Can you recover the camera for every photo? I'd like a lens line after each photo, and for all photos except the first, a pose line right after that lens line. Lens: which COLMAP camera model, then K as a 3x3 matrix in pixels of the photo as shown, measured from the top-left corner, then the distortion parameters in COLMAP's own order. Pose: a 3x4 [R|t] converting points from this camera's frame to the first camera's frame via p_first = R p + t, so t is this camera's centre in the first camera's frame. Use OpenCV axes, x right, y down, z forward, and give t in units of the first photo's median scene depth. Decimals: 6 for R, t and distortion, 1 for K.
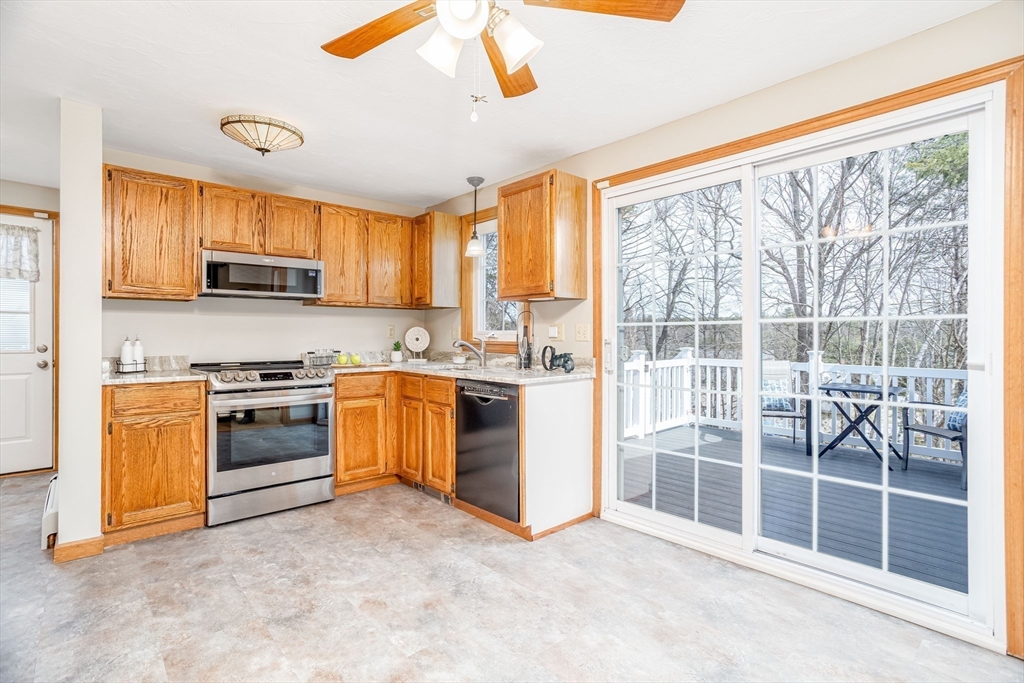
lens RADIAL K [[493.0, 0, 513.4], [0, 493.0, 334.9], [0, 0, 1]] dist [-0.051334, 0.025222]
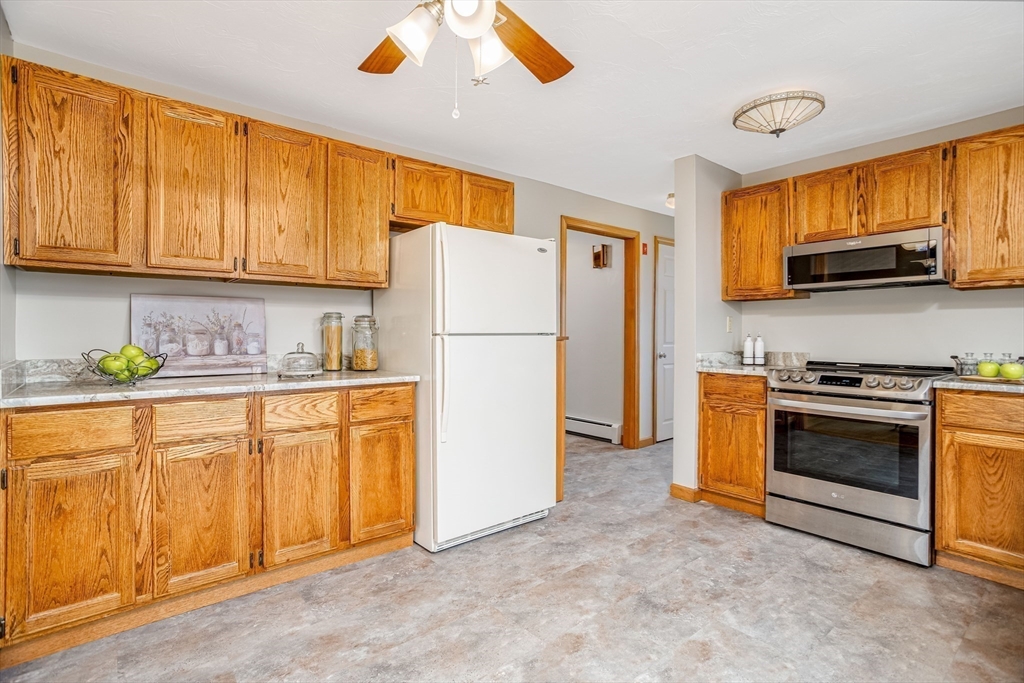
lens RADIAL K [[493.0, 0, 512.5], [0, 493.0, 334.4], [0, 0, 1]] dist [-0.051334, 0.025222]
pose [[-0.049881, 0.003479, -0.998749, 0.379178], [-0.000063, 0.999994, 0.003486, 0.001829], [0.998755, 0.000237, -0.049881, 0.478759]]
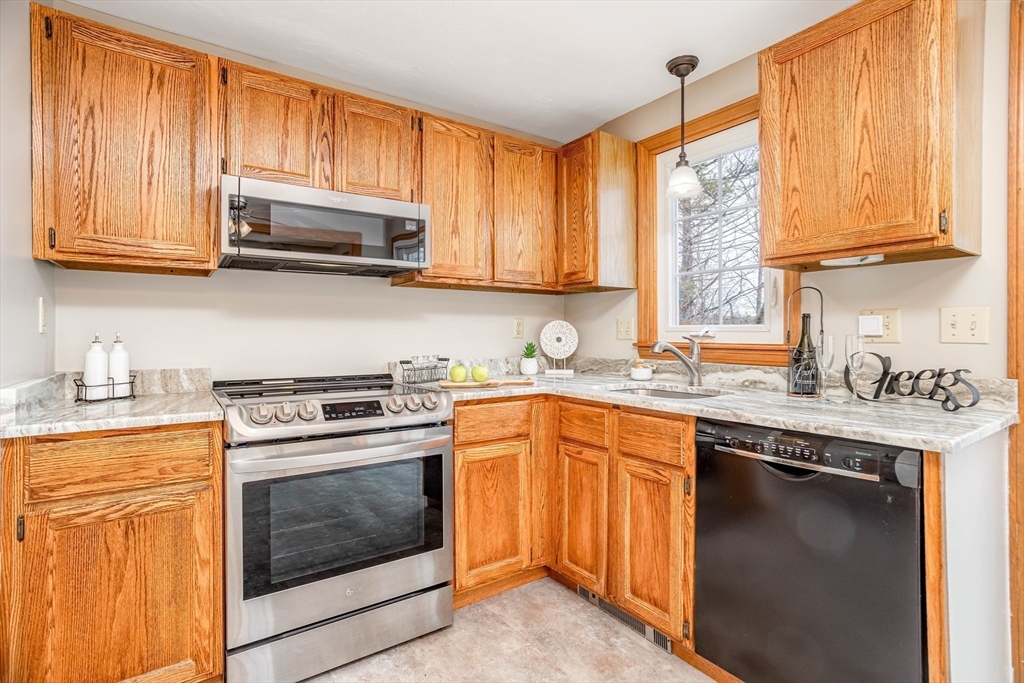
lens RADIAL K [[493.0, 0, 512.9], [0, 493.0, 335.3], [0, 0, 1]] dist [-0.051334, 0.025222]
pose [[0.992071, -0.001957, -0.125665, -0.247931], [0.002109, 0.999997, 0.001074, 0.003725], [0.125663, -0.001331, 0.992072, 0.494943]]
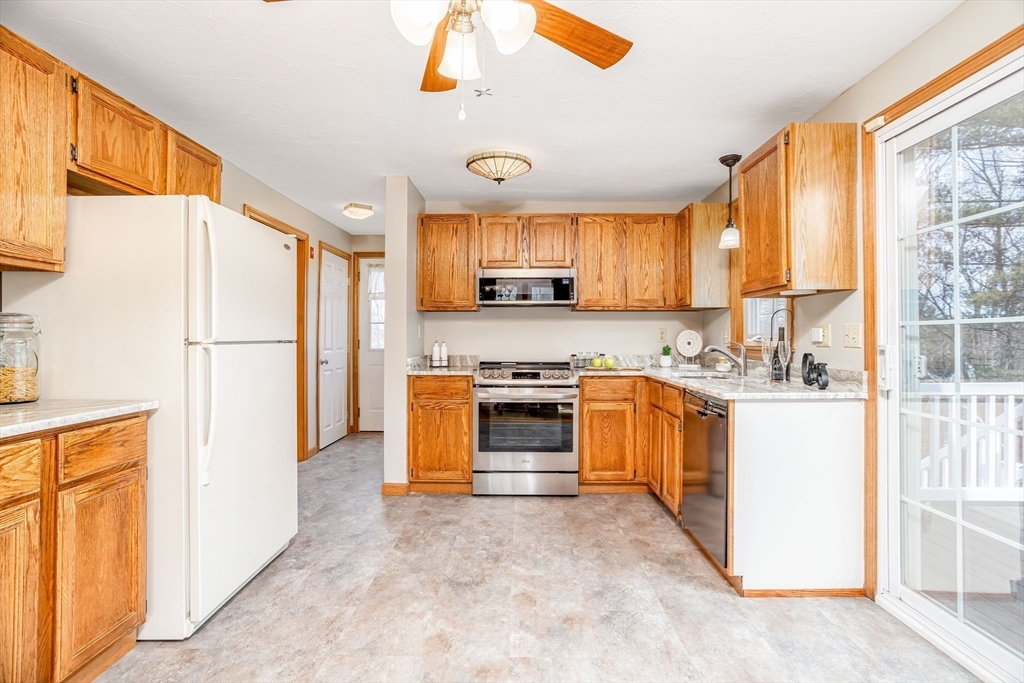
lens RADIAL K [[493.0, 0, 510.4], [0, 493.0, 334.9], [0, 0, 1]] dist [-0.051334, 0.025222]
pose [[0.728967, -0.003620, -0.684540, 0.270829], [0.000028, 0.999986, -0.005258, -0.002603], [0.684549, 0.003814, 0.728957, 0.143701]]
